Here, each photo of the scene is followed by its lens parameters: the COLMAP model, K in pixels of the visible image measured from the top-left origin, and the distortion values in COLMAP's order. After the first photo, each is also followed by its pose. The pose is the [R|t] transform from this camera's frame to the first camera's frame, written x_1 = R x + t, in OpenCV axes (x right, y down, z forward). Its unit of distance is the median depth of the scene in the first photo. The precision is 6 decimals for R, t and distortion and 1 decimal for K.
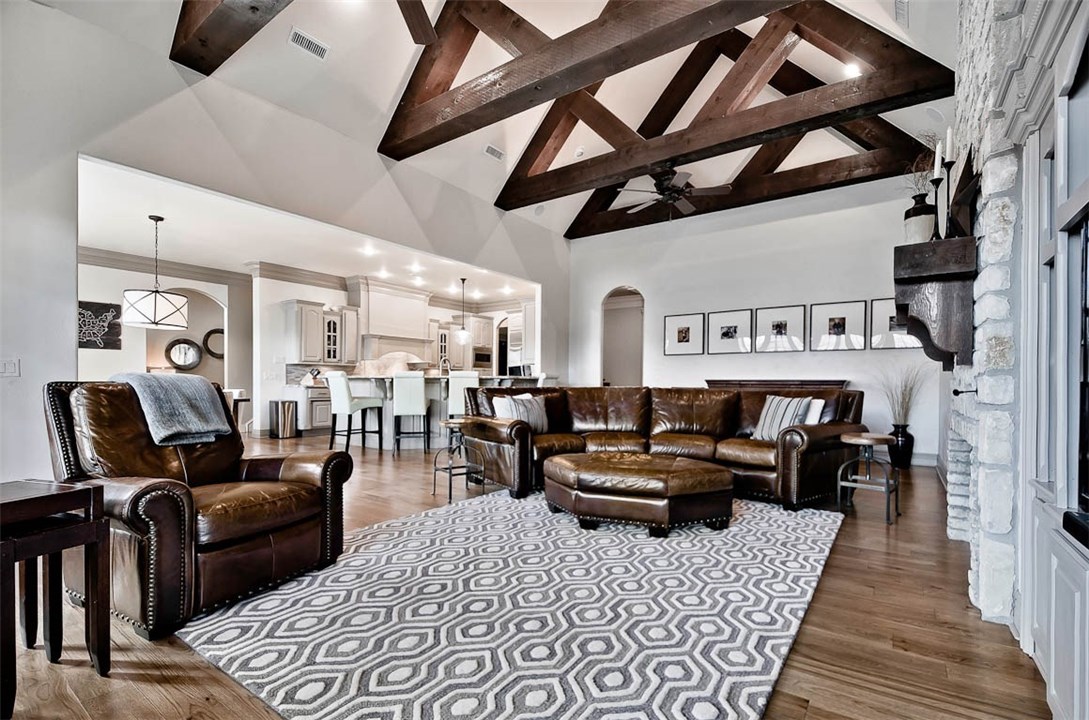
lens RADIAL K [[488.3, 0, 579.9], [0, 488.3, 385.5], [0, 0, 1]] dist [-0.021638, -0.000705]
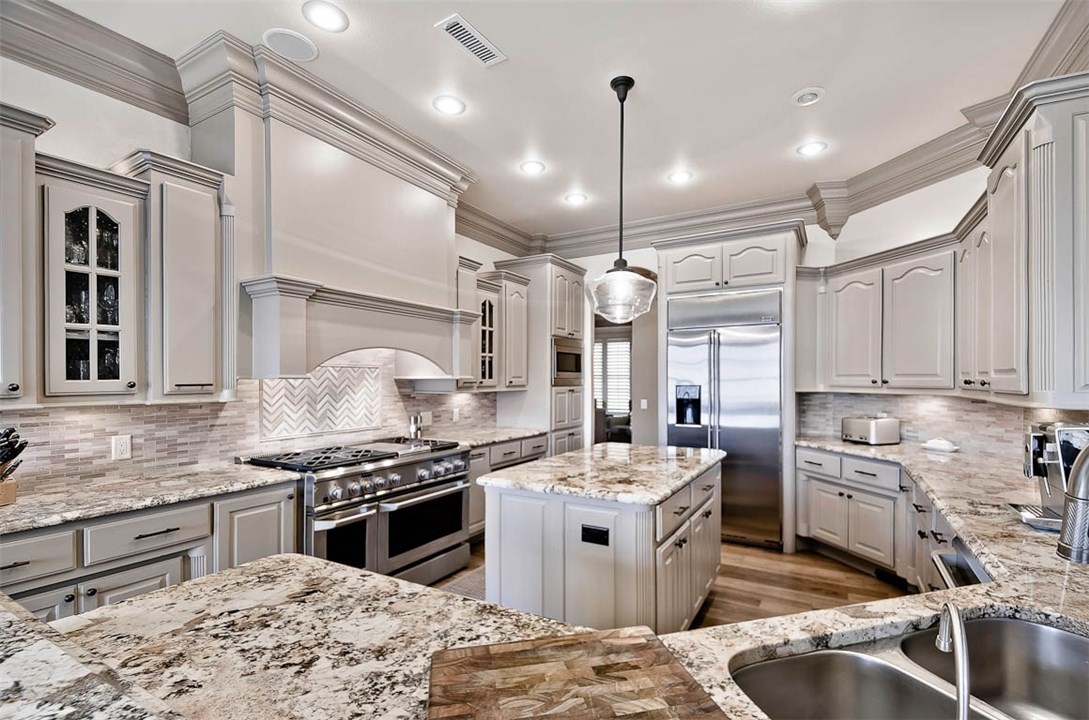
lens RADIAL K [[488.3, 0, 579.9], [0, 488.3, 385.5], [0, 0, 1]] dist [-0.021638, -0.000705]
pose [[0.993888, -0.009745, 0.109963, -0.311269], [0.009016, 0.999934, 0.007123, -0.051898], [-0.110025, -0.006088, 0.993910, 0.756769]]
